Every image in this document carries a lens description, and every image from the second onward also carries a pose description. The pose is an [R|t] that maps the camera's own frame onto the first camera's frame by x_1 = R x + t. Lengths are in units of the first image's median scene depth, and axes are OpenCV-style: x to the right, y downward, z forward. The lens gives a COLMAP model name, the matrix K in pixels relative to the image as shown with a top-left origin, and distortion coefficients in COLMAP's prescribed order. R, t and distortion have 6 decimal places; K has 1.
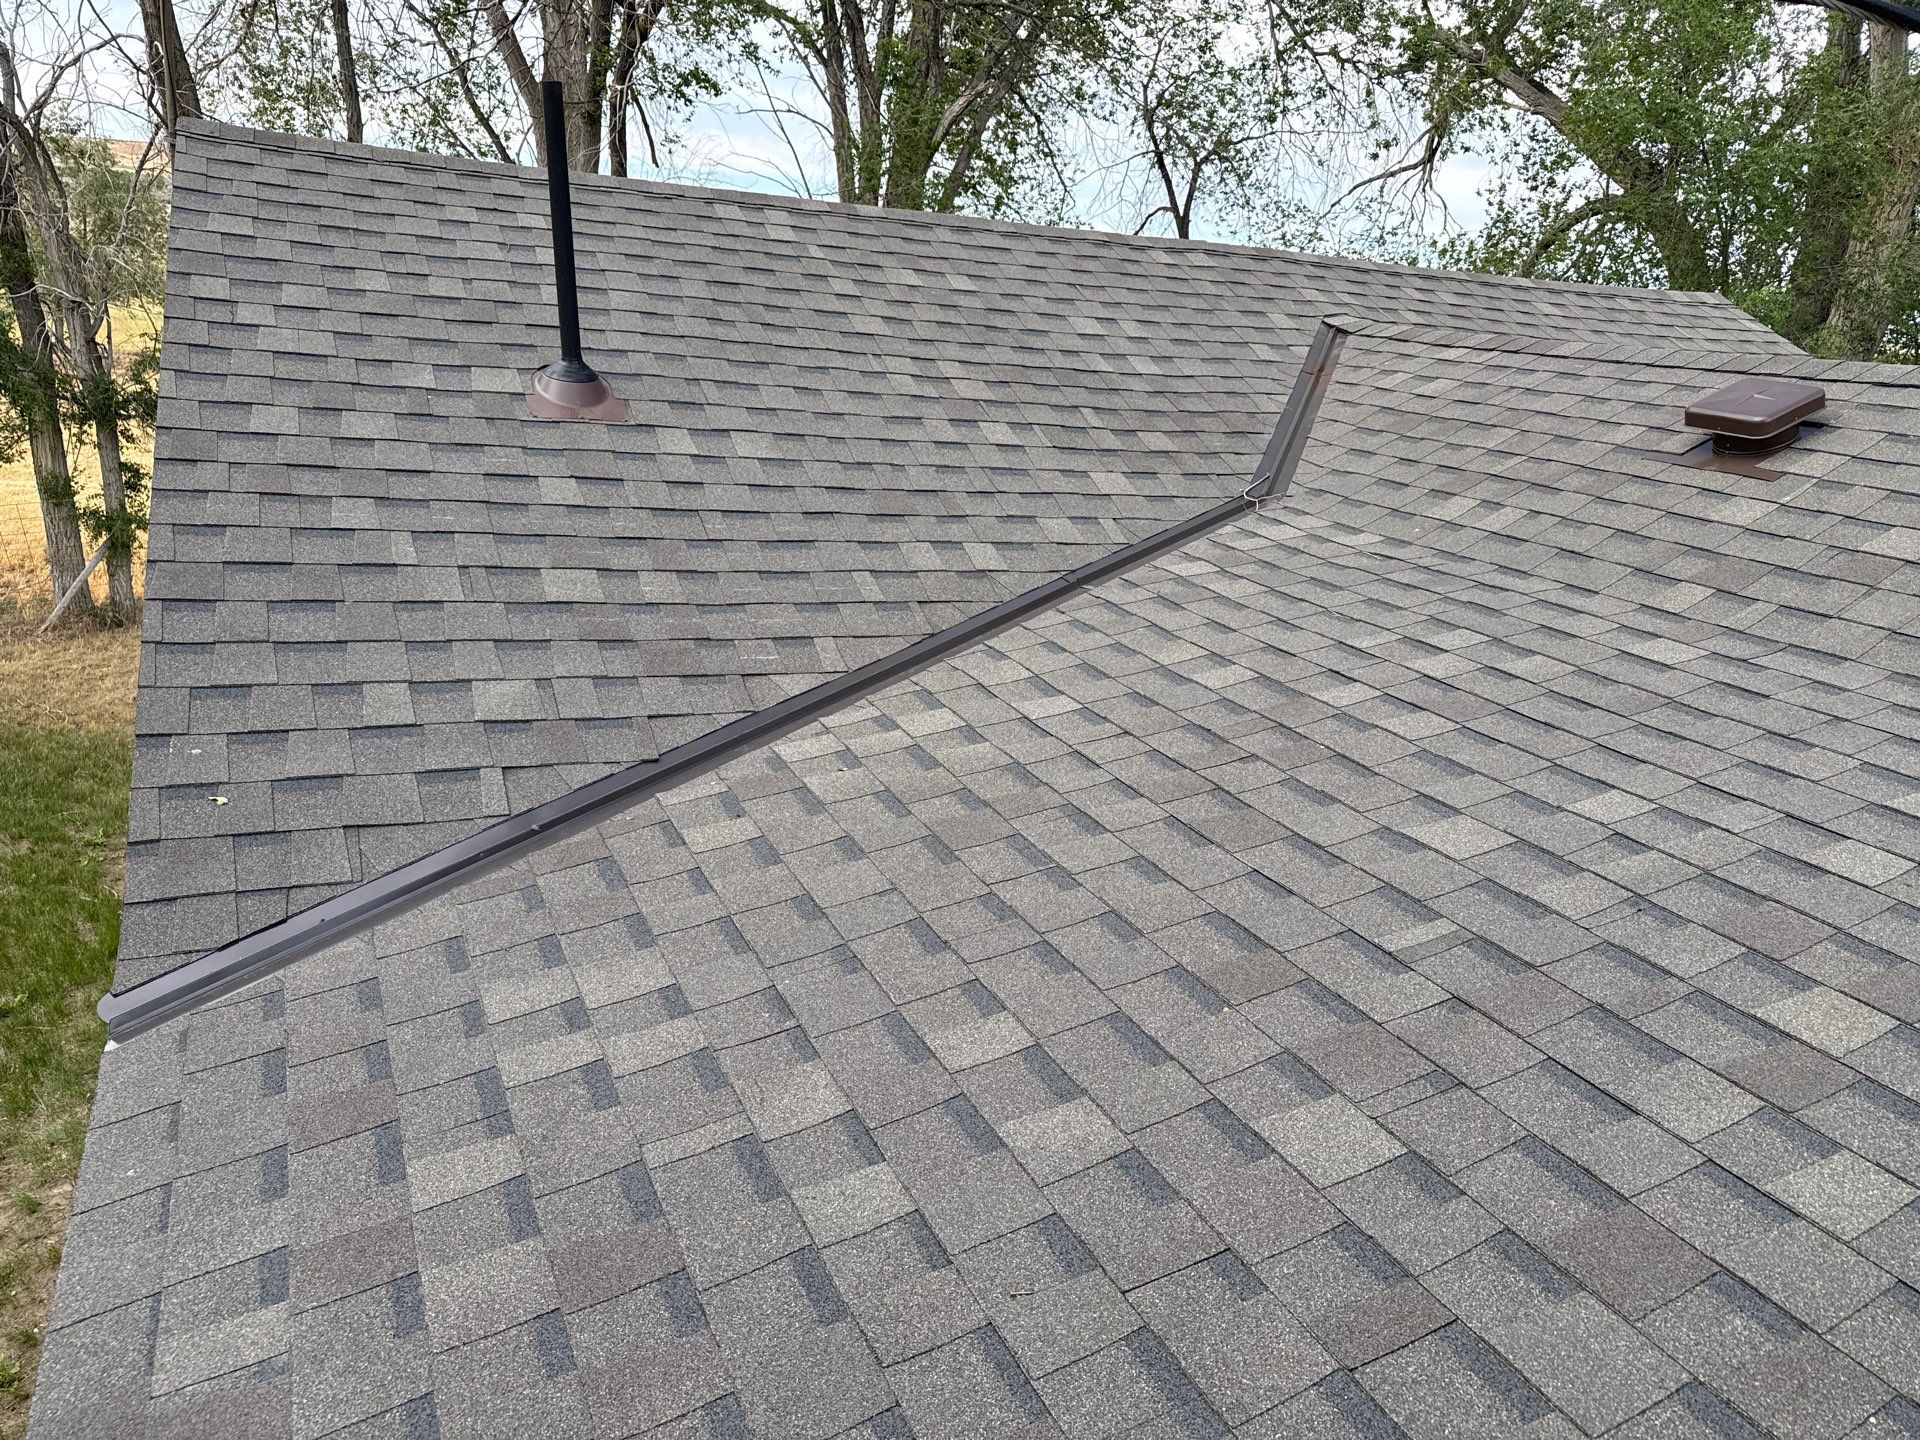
lens RADIAL K [[1330.4, 0, 958.9], [0, 1330.4, 740.8], [0, 0, 1]] dist [0.135761, -0.209677]
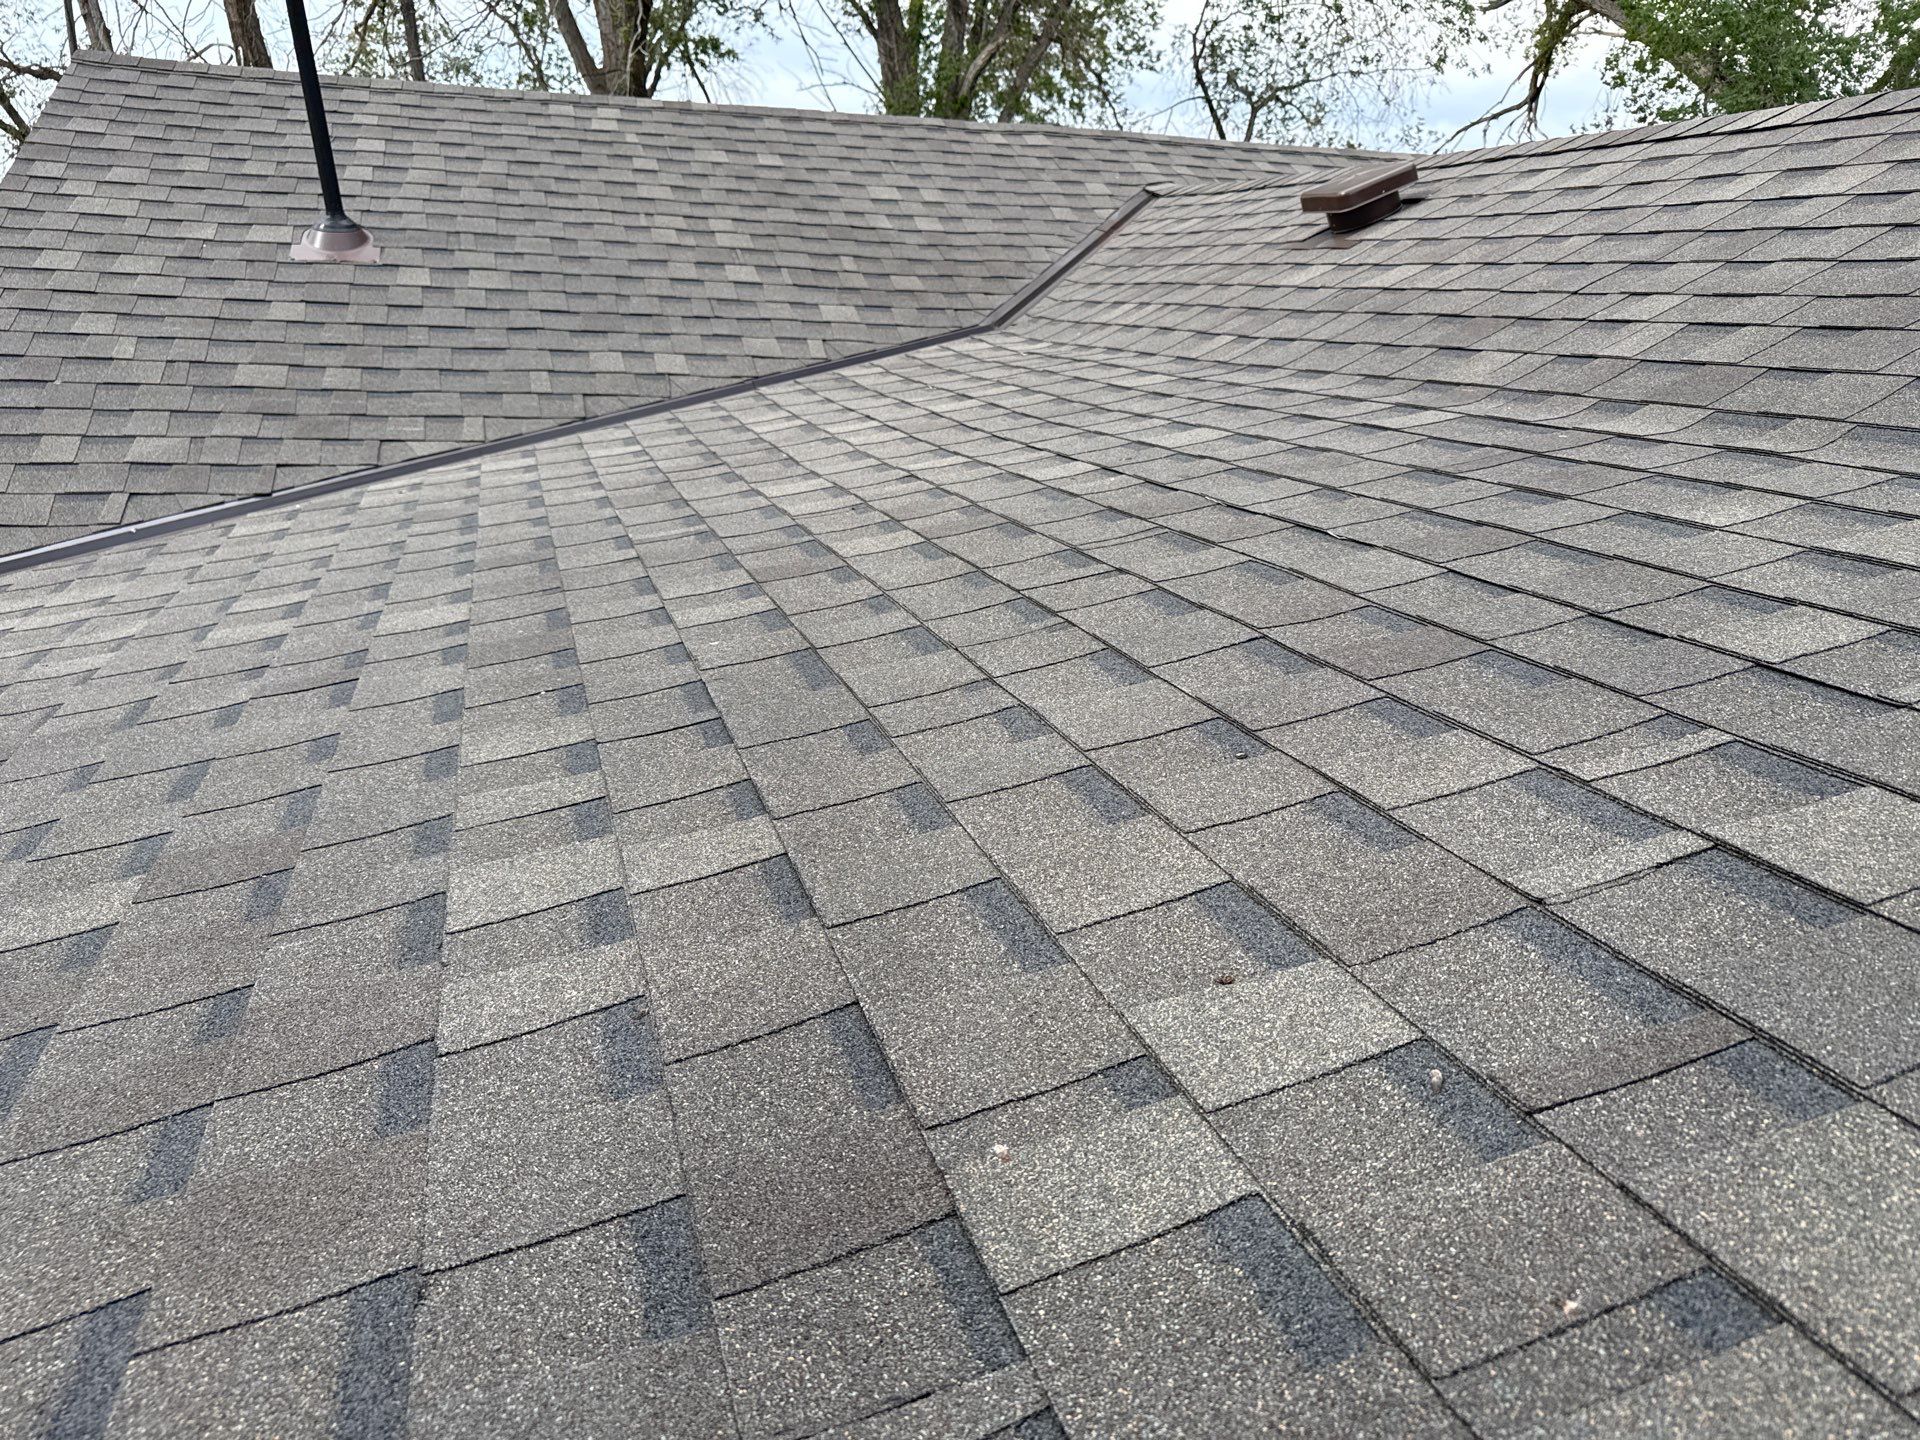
lens RADIAL K [[1389.6, 0, 951.8], [0, 1389.6, 706.8], [0, 0, 1]] dist [0.006447, -0.011400]
pose [[0.991131, -0.006745, -0.132718, 0.328484], [0.002883, 0.999567, -0.029270, 0.147485], [0.132858, 0.028628, 0.990721, -0.080245]]
